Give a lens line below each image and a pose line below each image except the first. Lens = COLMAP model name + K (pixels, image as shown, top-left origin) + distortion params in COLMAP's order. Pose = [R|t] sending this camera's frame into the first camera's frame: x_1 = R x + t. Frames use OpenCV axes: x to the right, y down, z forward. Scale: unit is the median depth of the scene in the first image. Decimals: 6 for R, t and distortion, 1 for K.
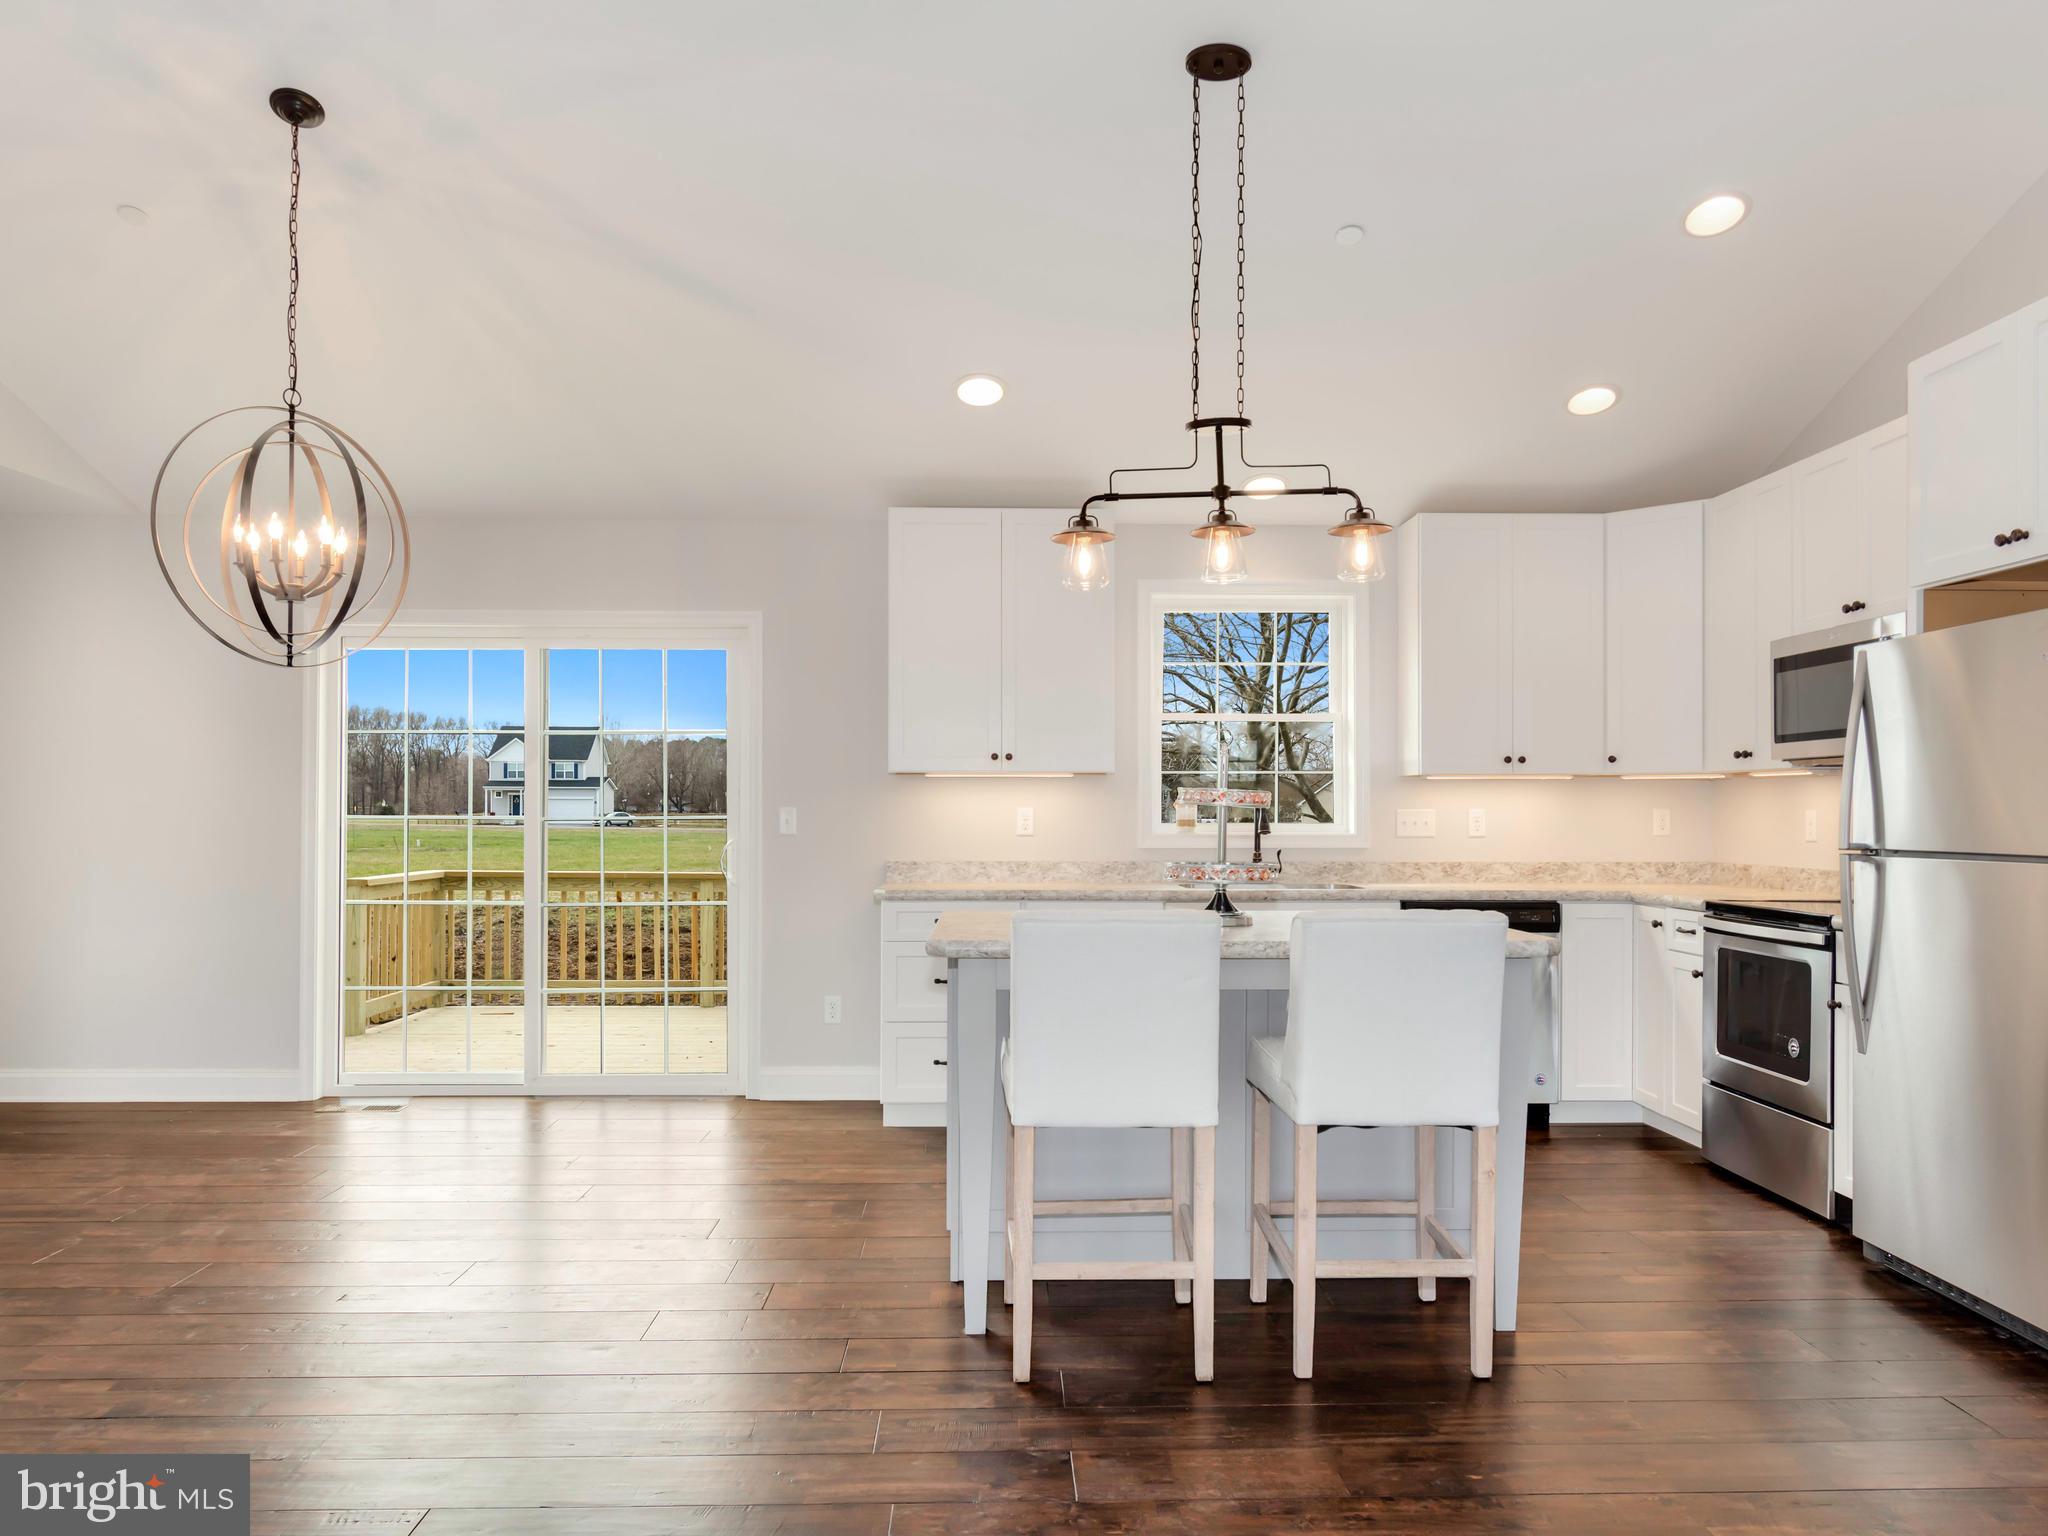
lens RADIAL K [[1457.7, 0, 1024.0], [0, 1457.7, 768.0], [0, 0, 1]] dist [-0.003278, -0.003144]
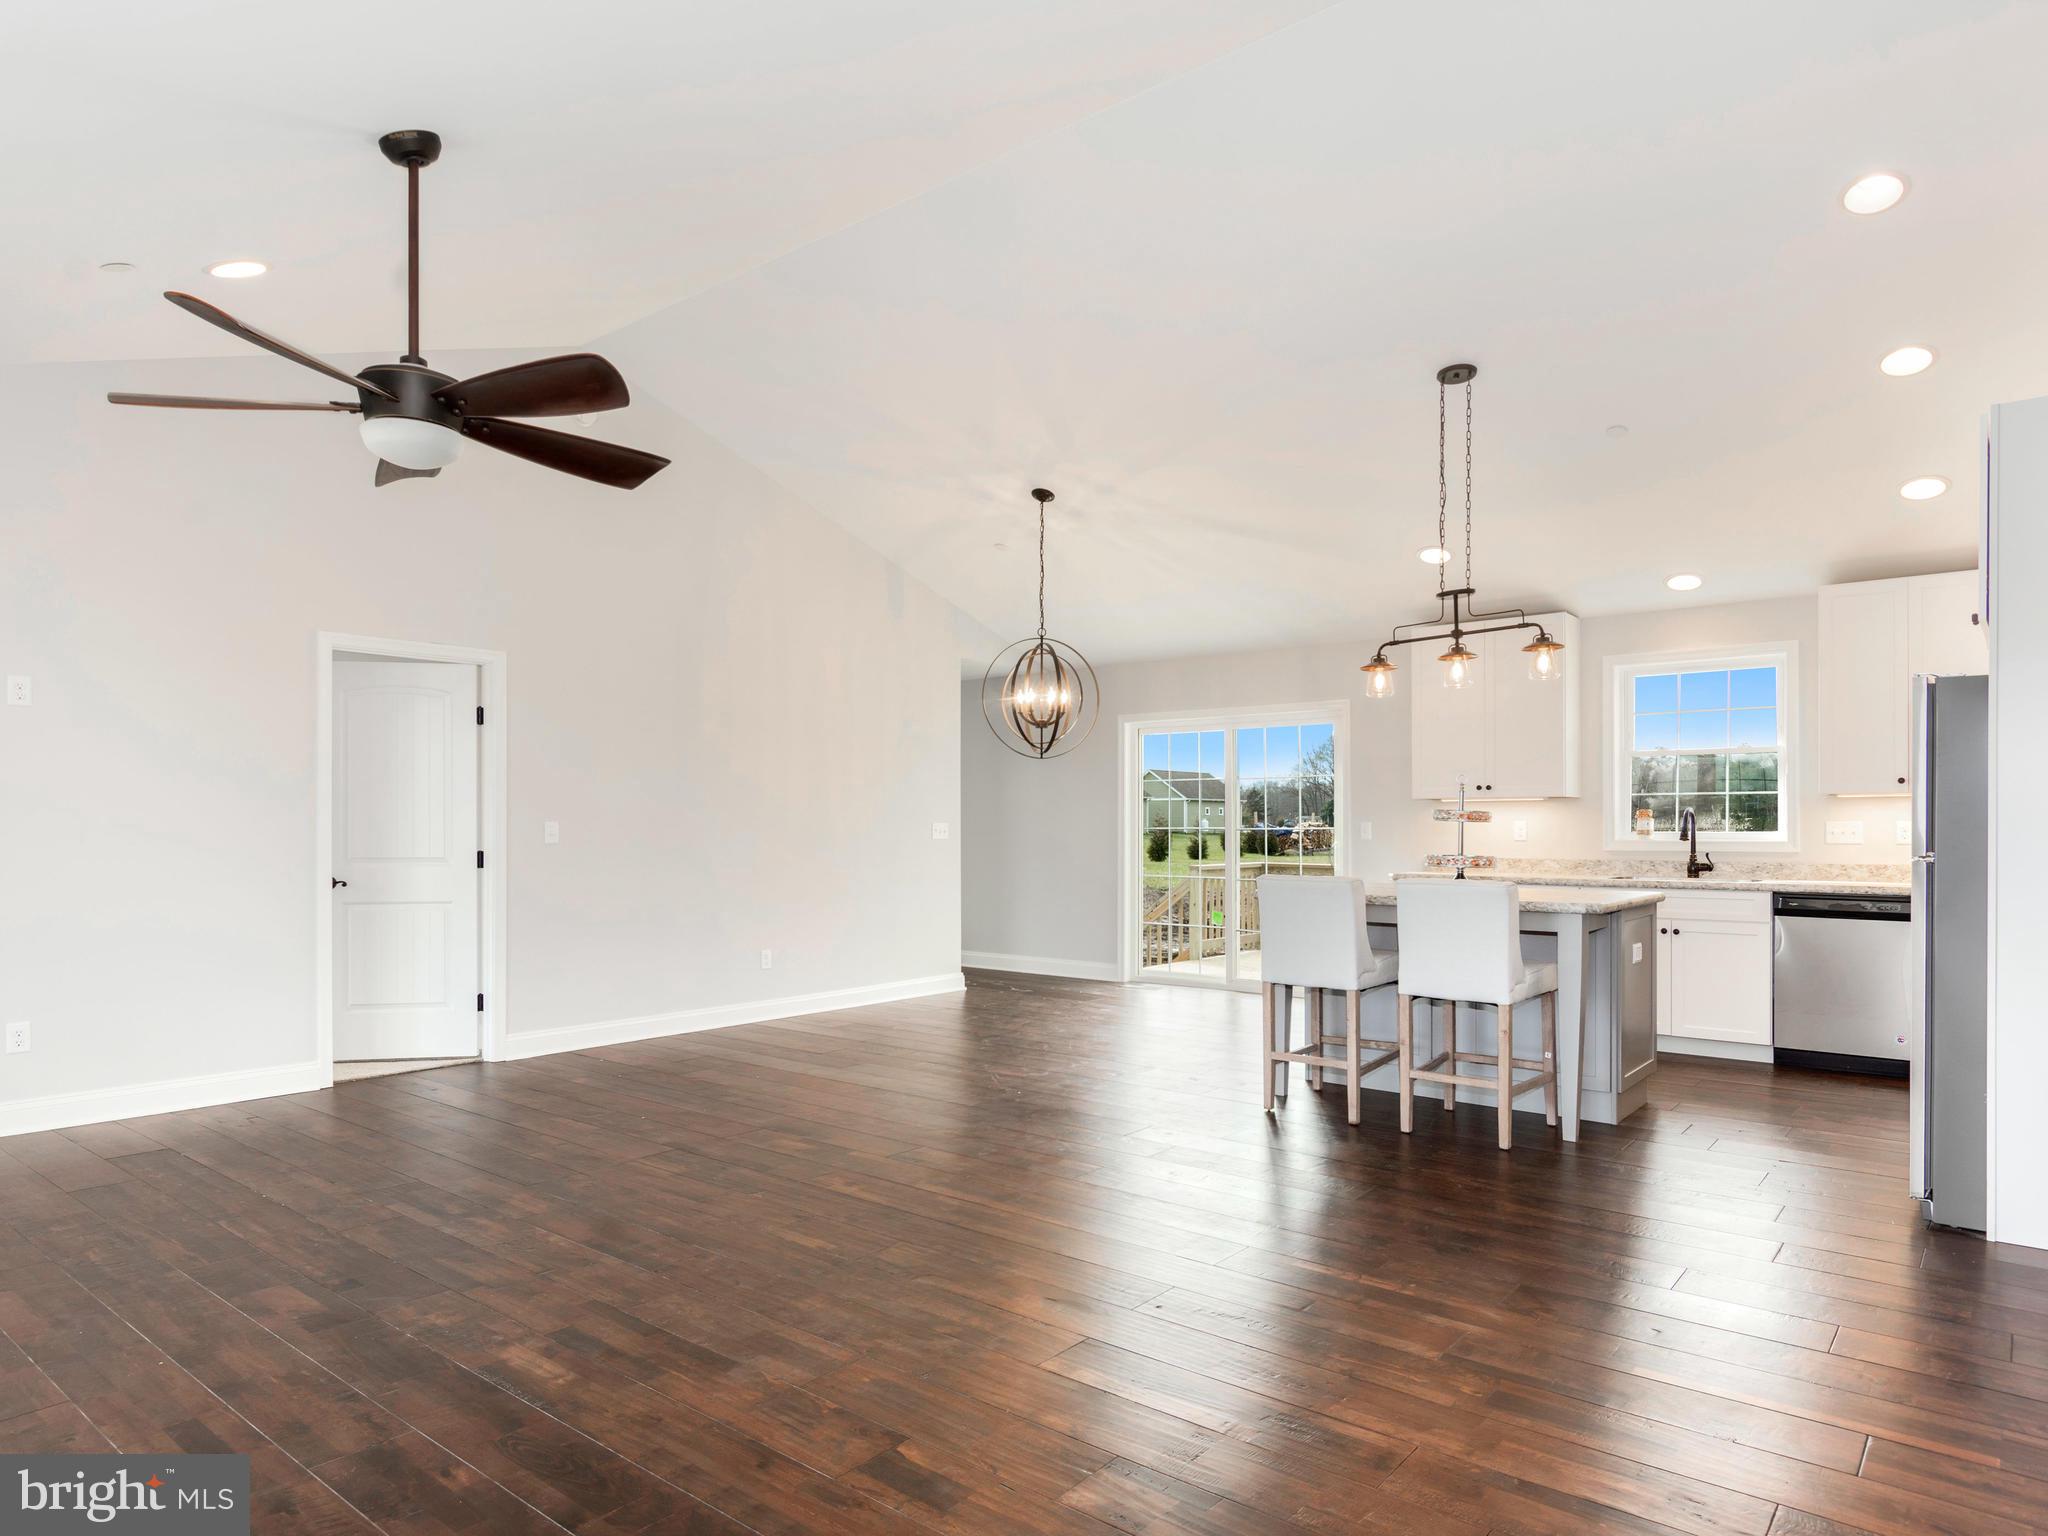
lens RADIAL K [[1217.0, 0, 1024.0], [0, 1217.0, 768.0], [0, 0, 1]] dist [-0.001008, -0.000578]
pose [[0.750328, -0.032616, -0.660261, 0.667198], [0.022195, 0.999462, -0.024150, -0.012066], [0.660693, 0.003466, 0.750648, -0.369025]]
